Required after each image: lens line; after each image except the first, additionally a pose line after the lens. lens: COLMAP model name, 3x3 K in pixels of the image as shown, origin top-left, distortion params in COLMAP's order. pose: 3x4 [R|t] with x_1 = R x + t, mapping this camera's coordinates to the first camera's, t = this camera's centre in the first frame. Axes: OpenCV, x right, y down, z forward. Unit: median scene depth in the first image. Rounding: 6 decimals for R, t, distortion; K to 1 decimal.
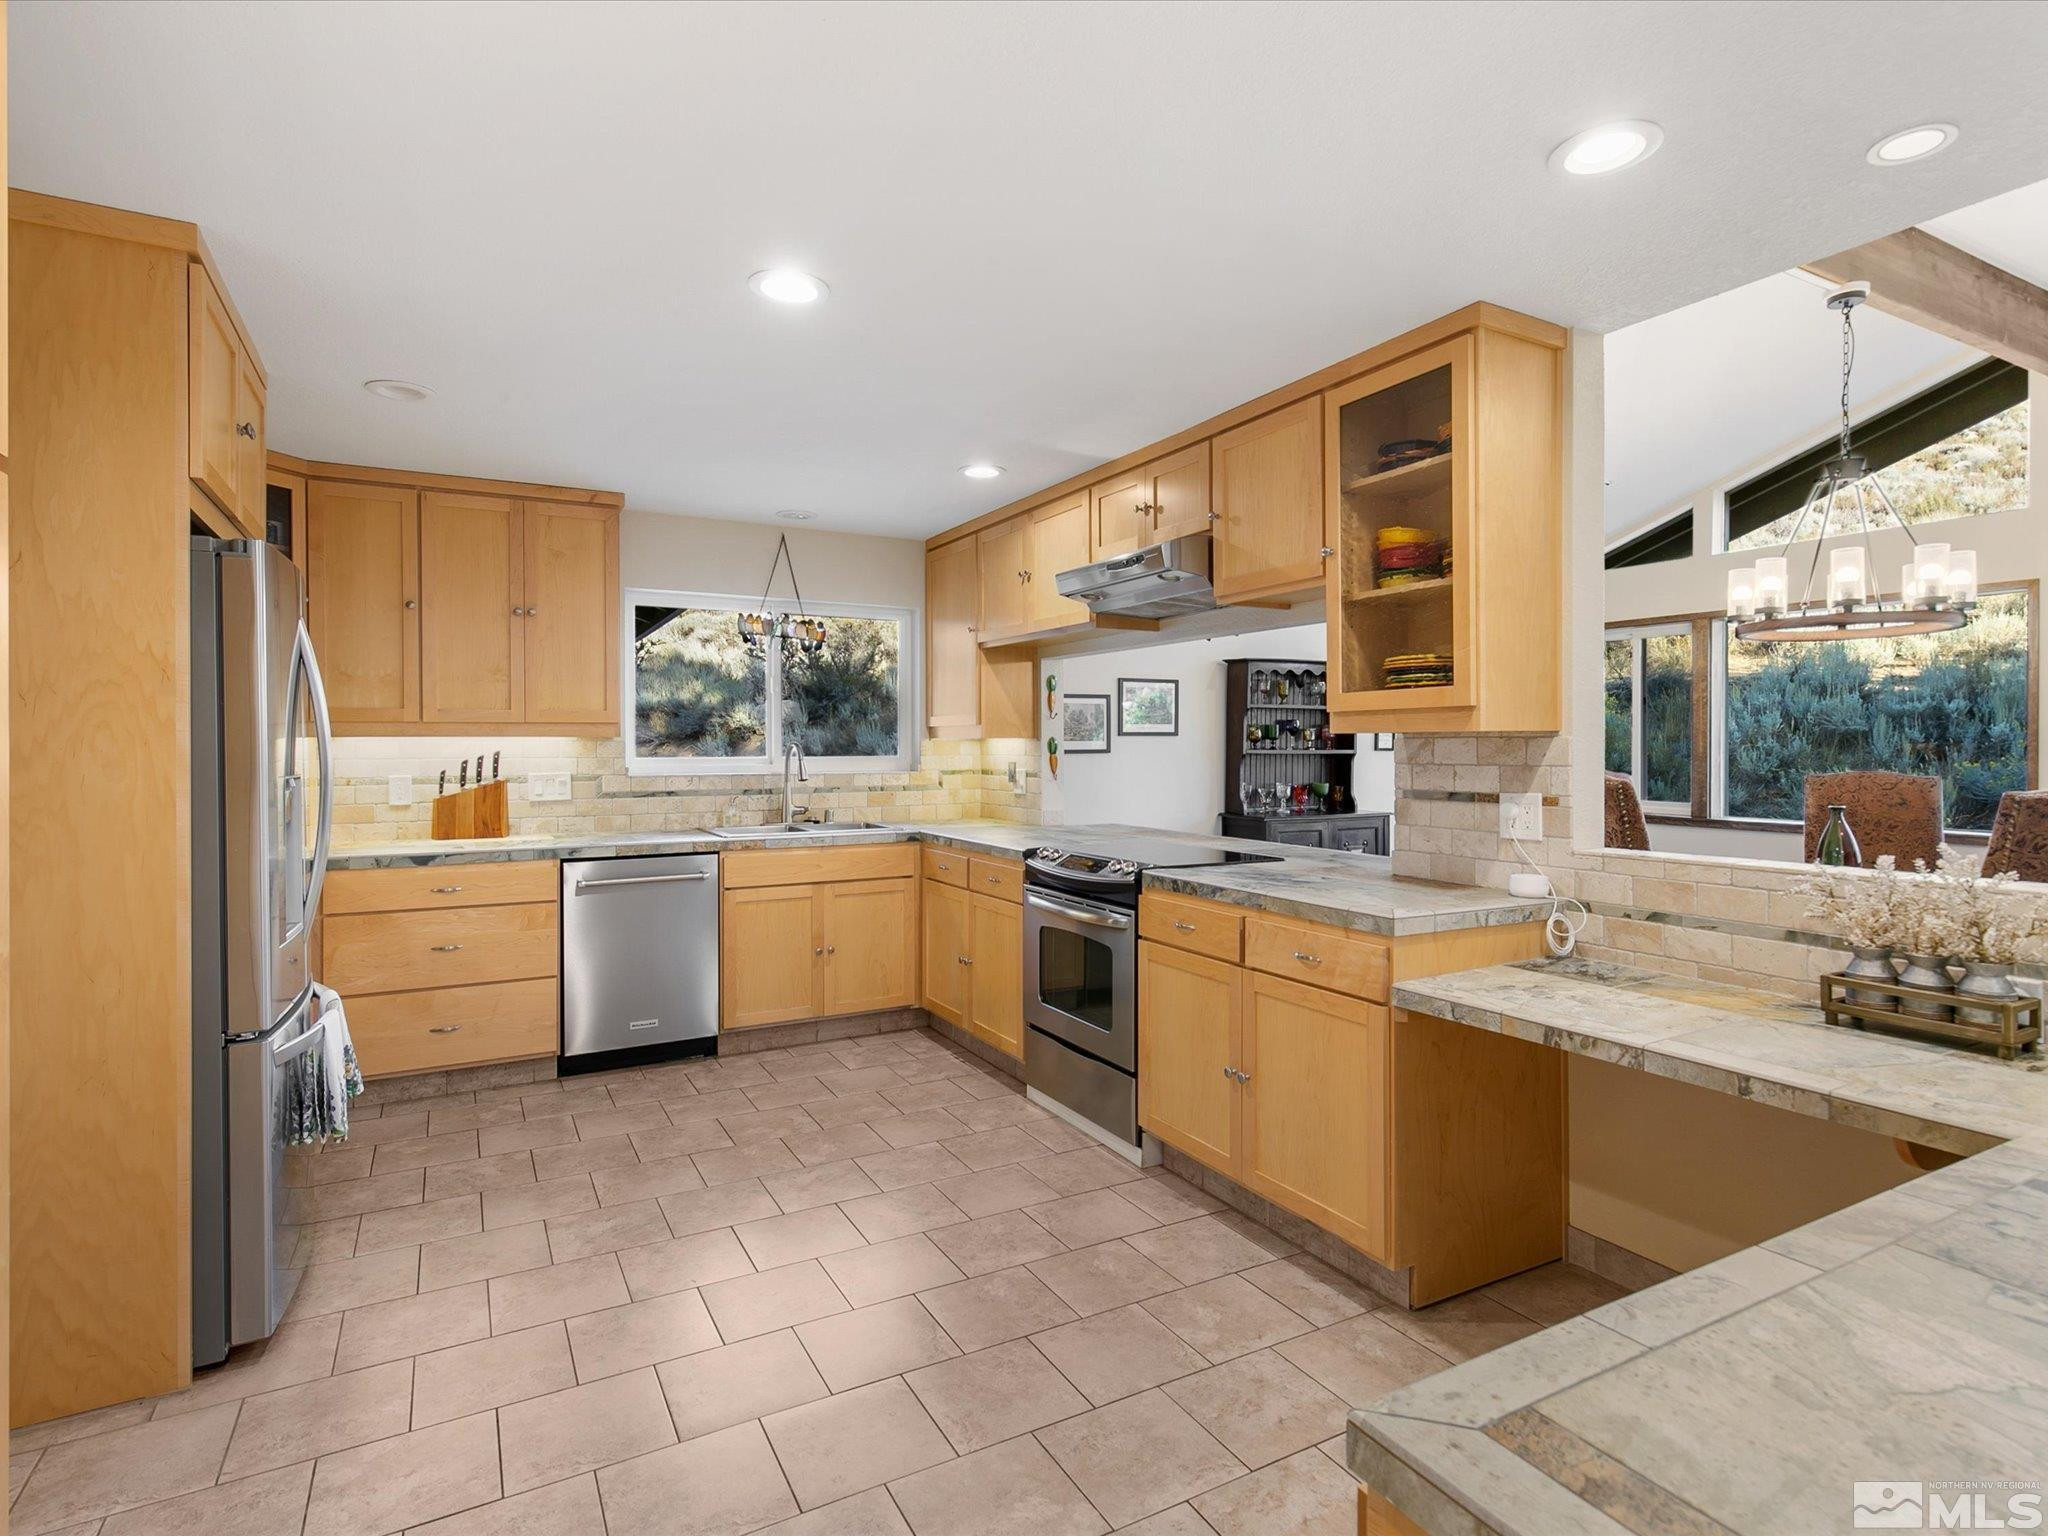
lens RADIAL K [[1046.2, 0, 1033.6], [0, 1046.2, 753.3], [0, 0, 1]] dist [0.015340, -0.000475]
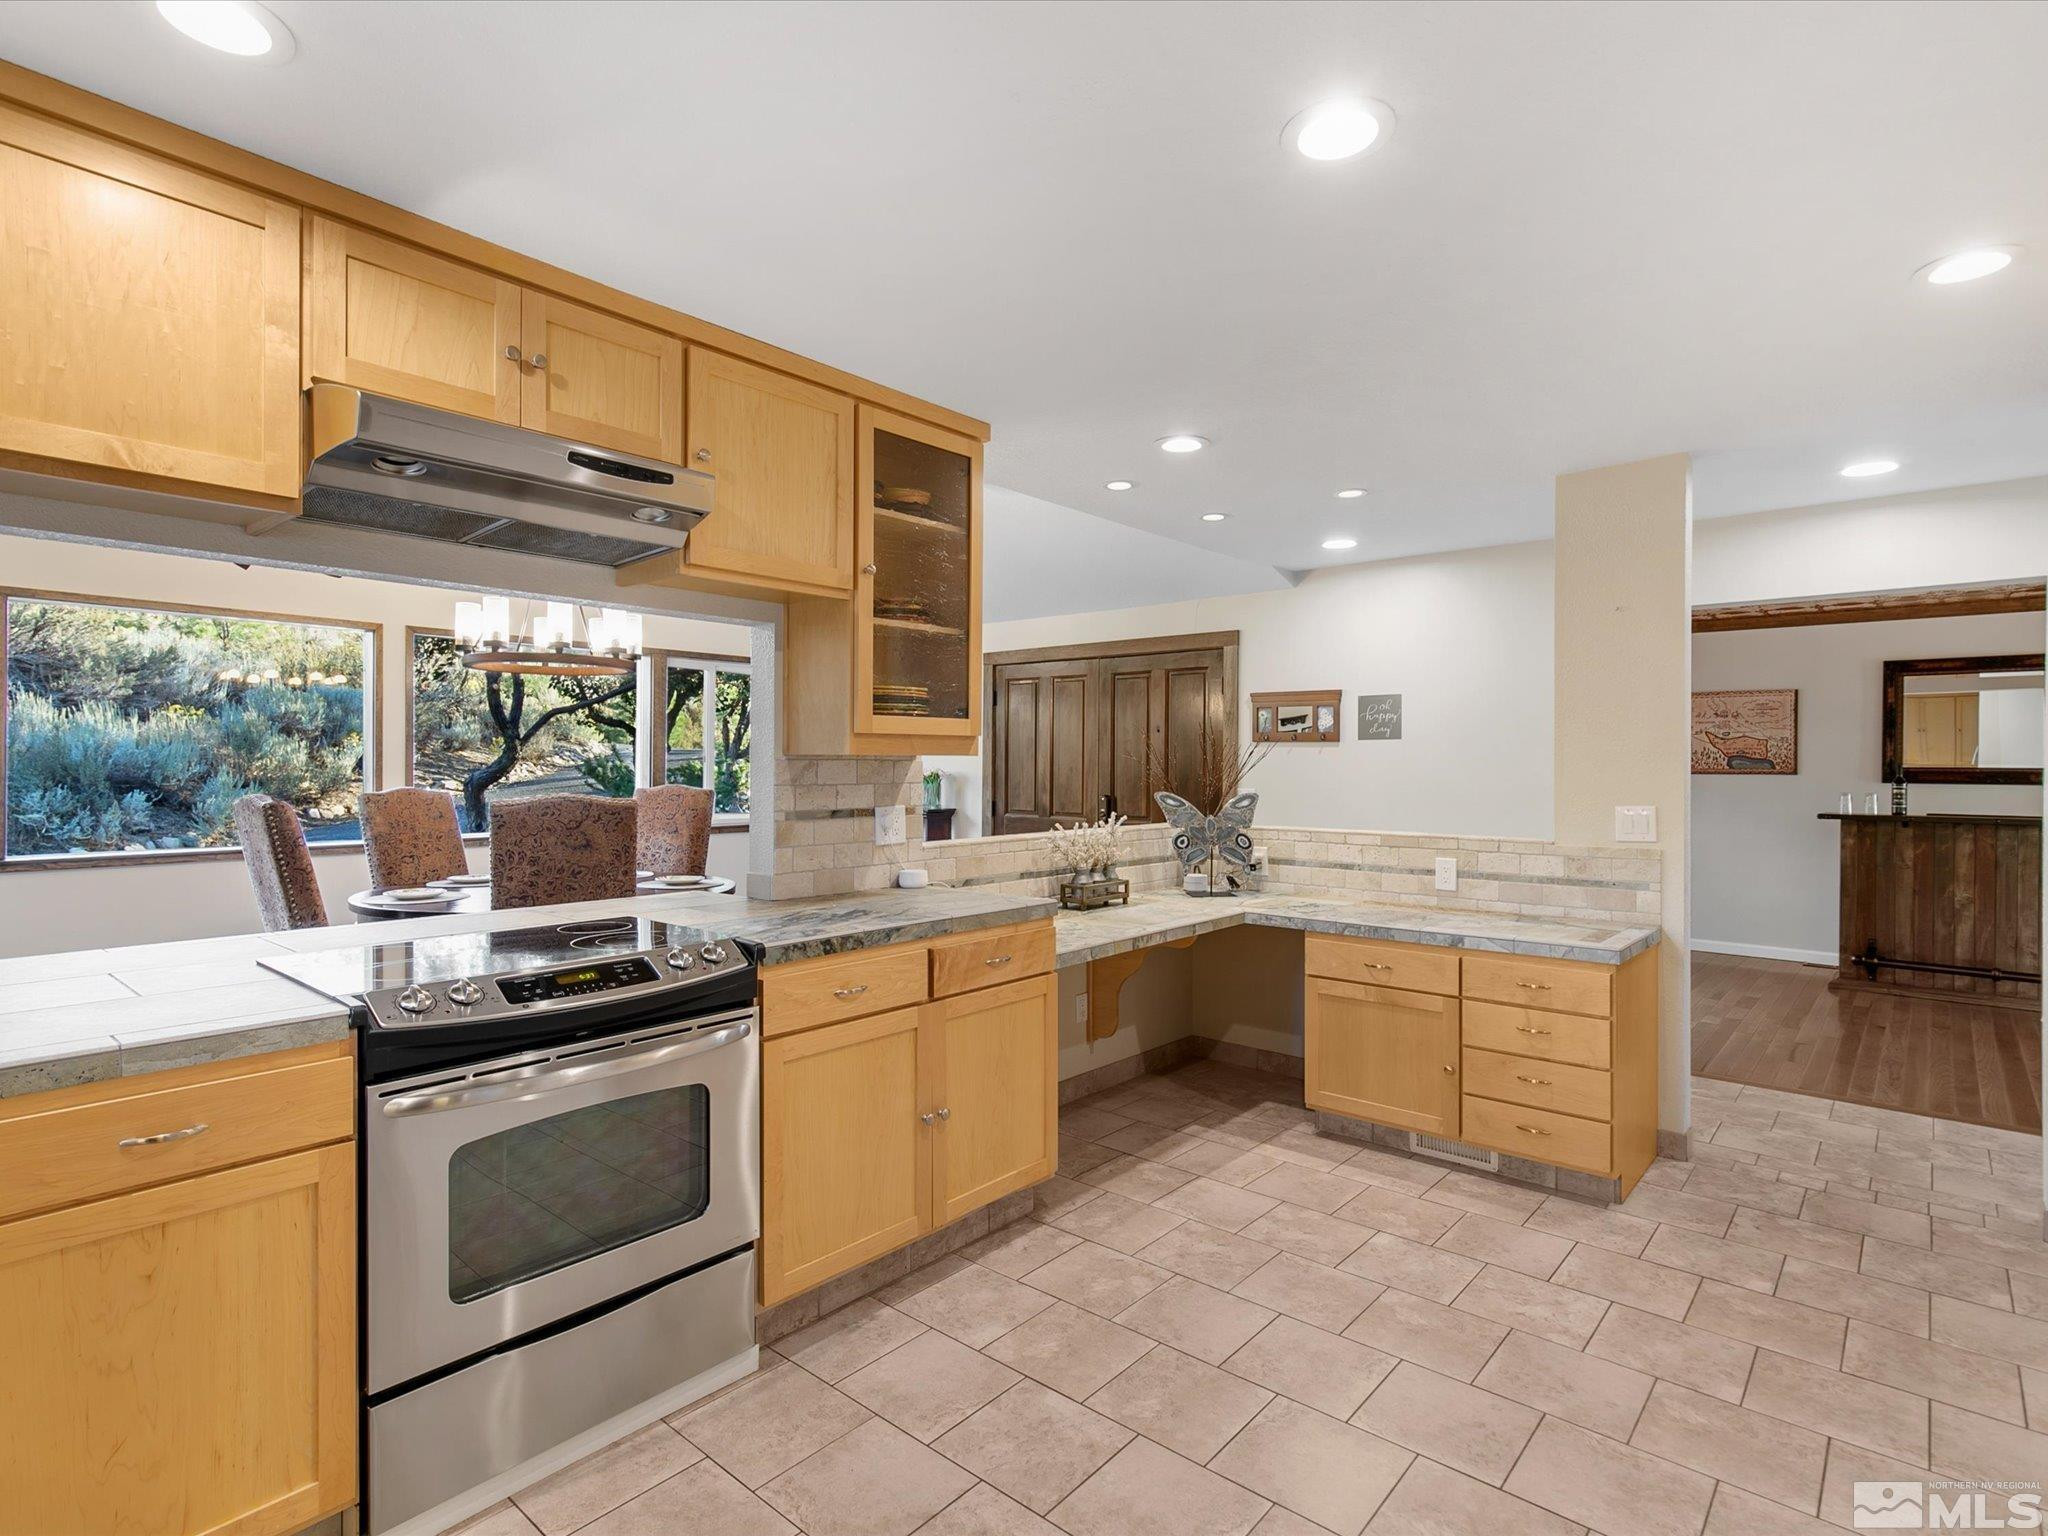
lens RADIAL K [[1046.2, 0, 1035.1], [0, 1046.2, 769.9], [0, 0, 1]] dist [0.015340, -0.000475]
pose [[-0.347428, -0.005626, 0.937690, -0.711614], [0.003534, 0.999967, 0.007310, -0.012001], [-0.937700, 0.005854, -0.347397, 1.226578]]
